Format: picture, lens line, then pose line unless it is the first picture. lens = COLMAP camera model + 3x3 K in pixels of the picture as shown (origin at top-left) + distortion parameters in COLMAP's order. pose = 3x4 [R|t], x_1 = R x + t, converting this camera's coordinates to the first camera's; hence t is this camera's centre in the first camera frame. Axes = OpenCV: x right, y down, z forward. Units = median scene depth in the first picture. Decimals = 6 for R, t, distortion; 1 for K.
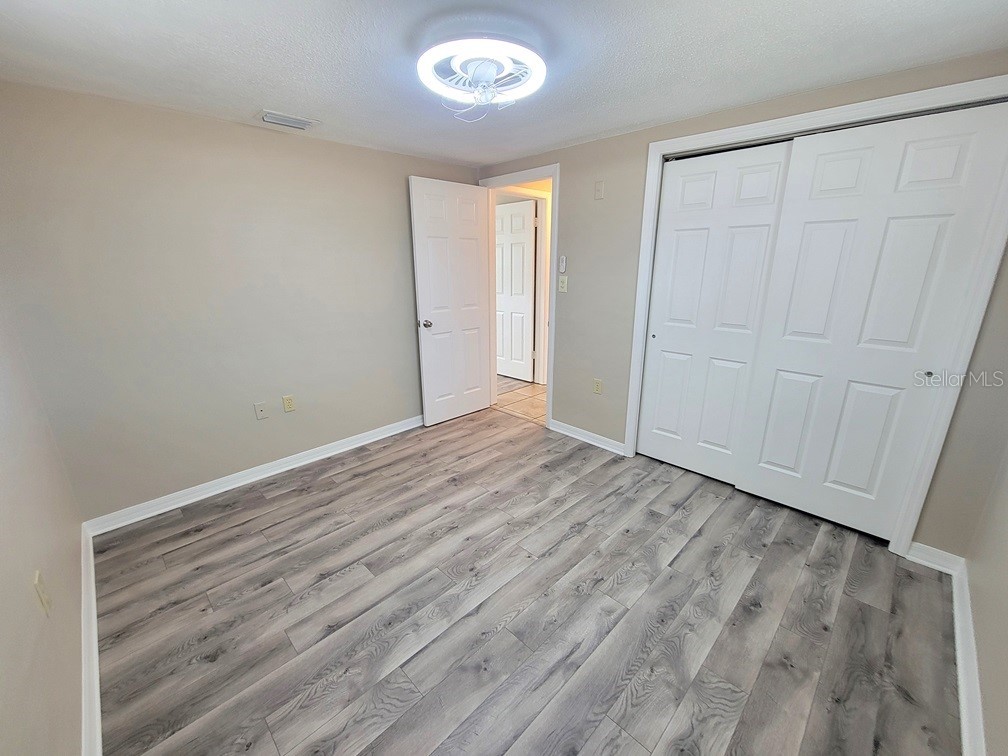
lens RADIAL K [[411.6, 0, 501.1], [0, 411.6, 383.9], [0, 0, 1]] dist [0.003223, -0.003233]
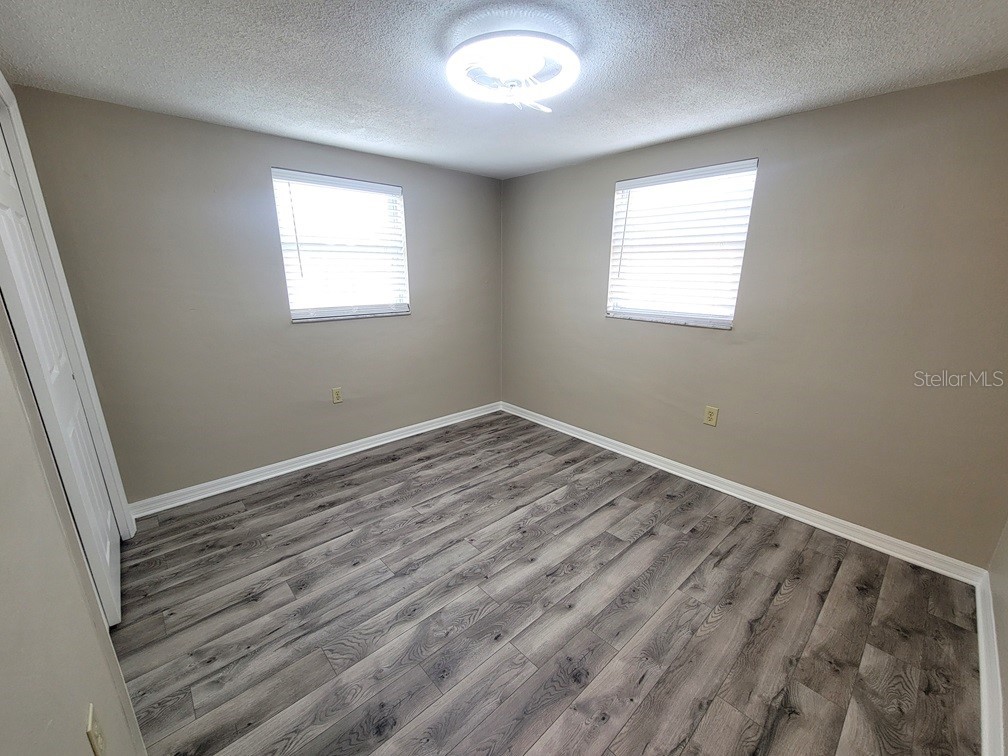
lens RADIAL K [[411.6, 0, 501.1], [0, 411.6, 383.9], [0, 0, 1]] dist [0.003223, -0.003233]
pose [[-0.999150, -0.009056, 0.040226, -0.045409], [0.013753, 0.846531, 0.532162, -0.474128], [-0.038872, 0.532263, -0.845686, 1.619882]]
